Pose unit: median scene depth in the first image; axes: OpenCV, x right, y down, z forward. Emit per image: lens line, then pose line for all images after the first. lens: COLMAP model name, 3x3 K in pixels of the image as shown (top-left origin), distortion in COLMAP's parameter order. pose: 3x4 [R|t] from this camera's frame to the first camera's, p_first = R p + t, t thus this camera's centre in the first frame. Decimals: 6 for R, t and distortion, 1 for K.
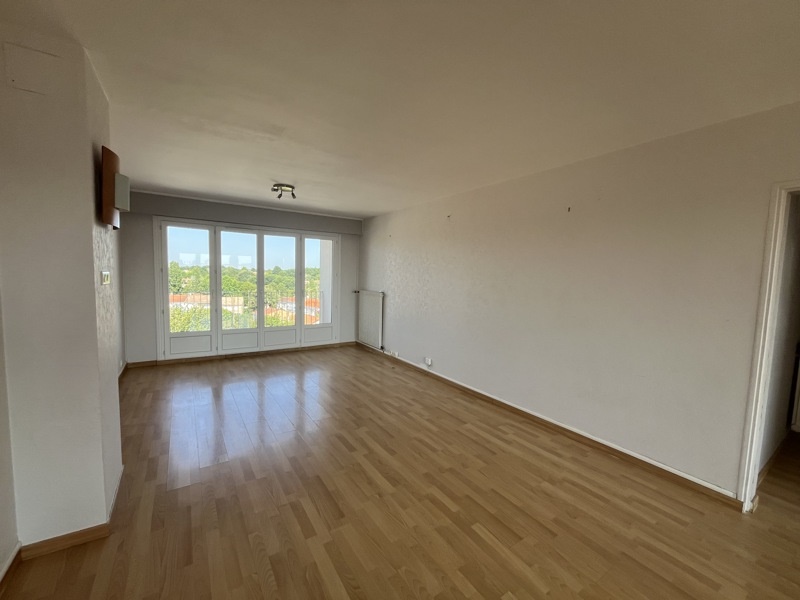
lens RADIAL K [[328.9, 0, 400.0], [0, 328.9, 300.0], [0, 0, 1]] dist [0.000794, -0.000011]
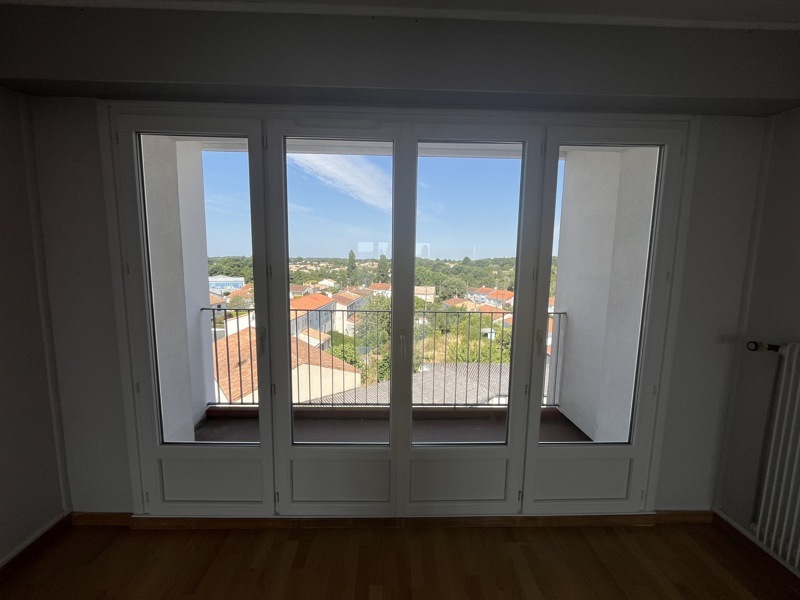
lens RADIAL K [[328.9, 0, 400.0], [0, 328.9, 300.0], [0, 0, 1]] dist [0.000794, -0.000011]
pose [[0.849978, 0.048539, -0.524577, -0.244914], [-0.033187, 0.998702, 0.038636, -0.062965], [0.525771, -0.015430, 0.850486, 0.680029]]
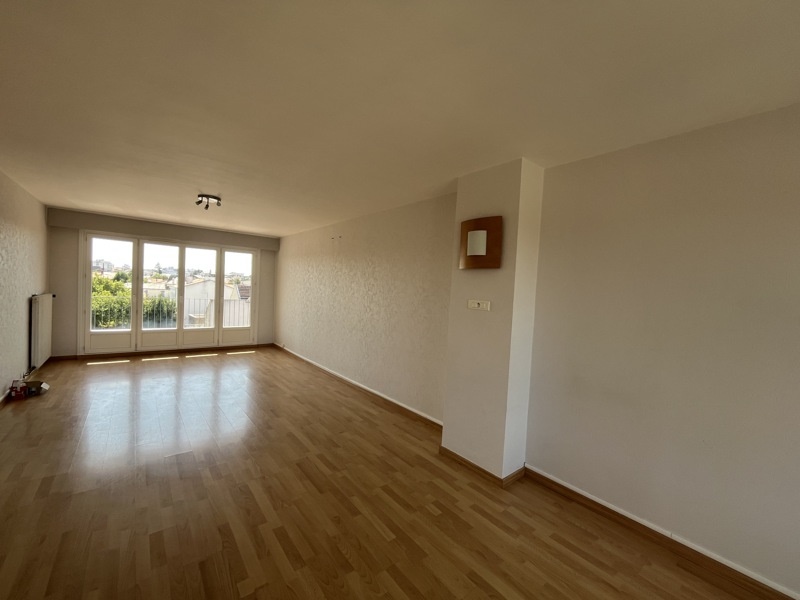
lens RADIAL K [[328.9, 0, 400.0], [0, 328.9, 300.0], [0, 0, 1]] dist [0.000794, -0.000011]
pose [[0.982273, 0.018666, 0.186525, 0.102117], [-0.012601, 0.999354, -0.033646, 0.012248], [-0.187033, 0.030699, 0.981874, -0.243163]]
